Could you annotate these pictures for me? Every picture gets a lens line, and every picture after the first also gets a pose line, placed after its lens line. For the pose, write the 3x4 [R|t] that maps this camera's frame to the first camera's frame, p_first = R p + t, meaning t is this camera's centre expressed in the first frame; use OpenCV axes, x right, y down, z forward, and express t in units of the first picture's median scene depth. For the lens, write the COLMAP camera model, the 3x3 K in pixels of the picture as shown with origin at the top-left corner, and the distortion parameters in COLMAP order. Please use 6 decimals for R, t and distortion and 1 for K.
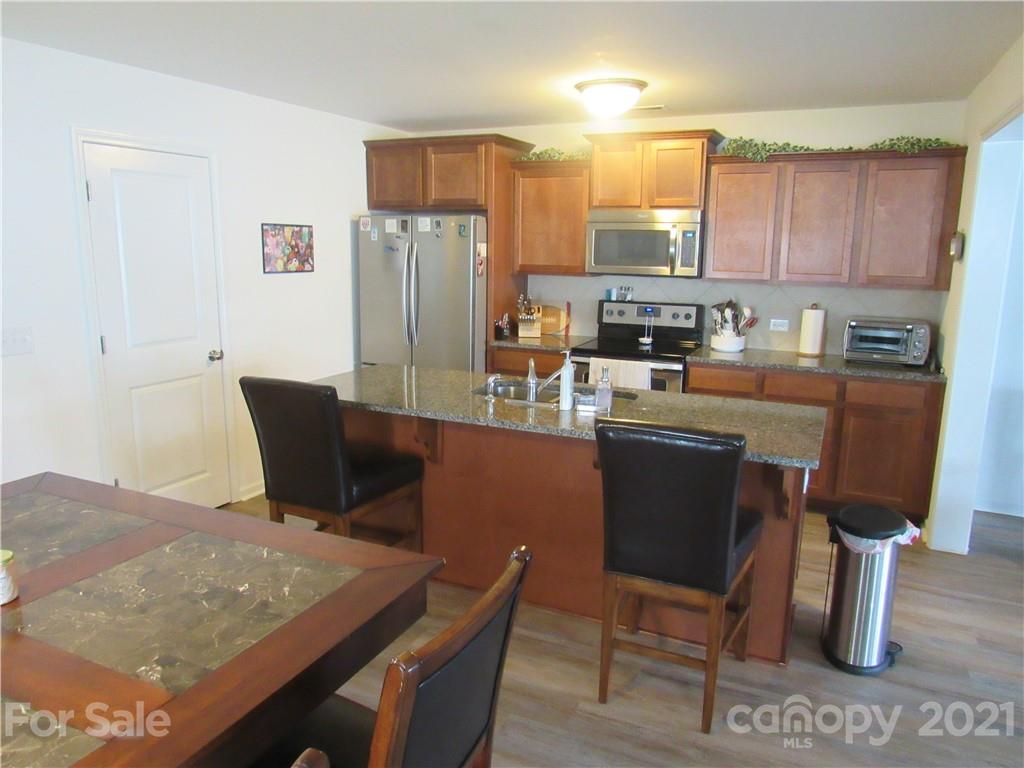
lens RADIAL K [[734.9, 0, 525.5], [0, 734.9, 413.6], [0, 0, 1]] dist [-0.022857, 0.011397]
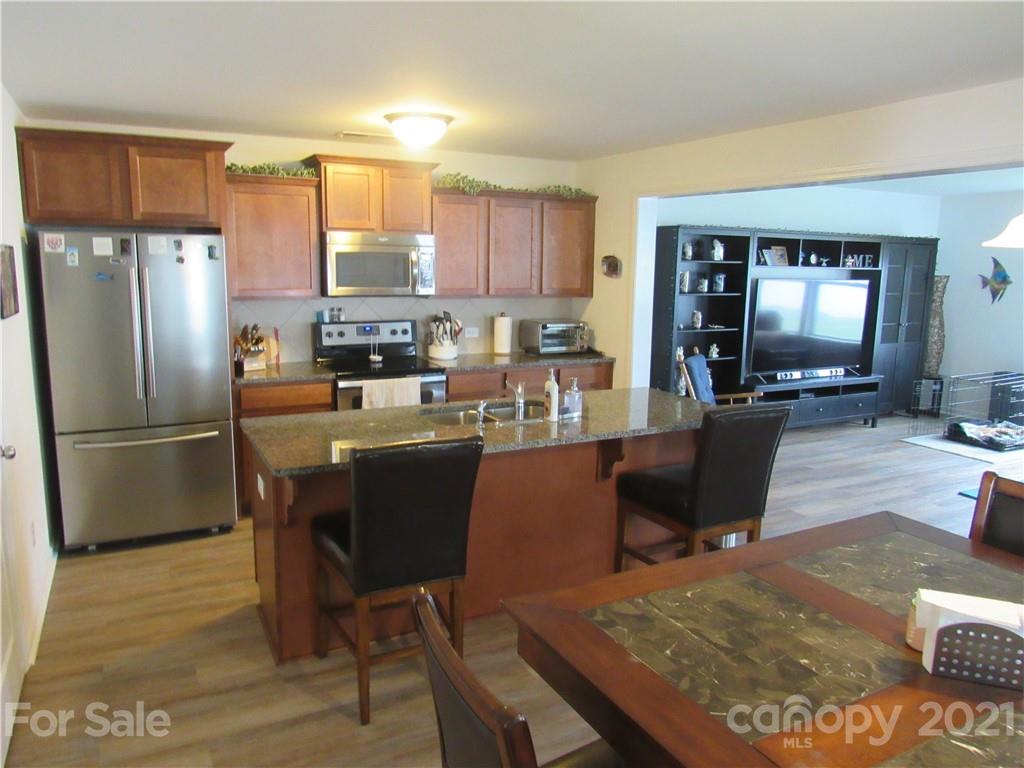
lens RADIAL K [[734.9, 0, 514.1], [0, 734.9, 388.3], [0, 0, 1]] dist [-0.022857, 0.011397]
pose [[0.609202, -0.143483, 0.779926, -0.529750], [0.174638, 0.983625, 0.044548, -0.071702], [-0.773546, 0.109066, 0.624284, 0.220455]]
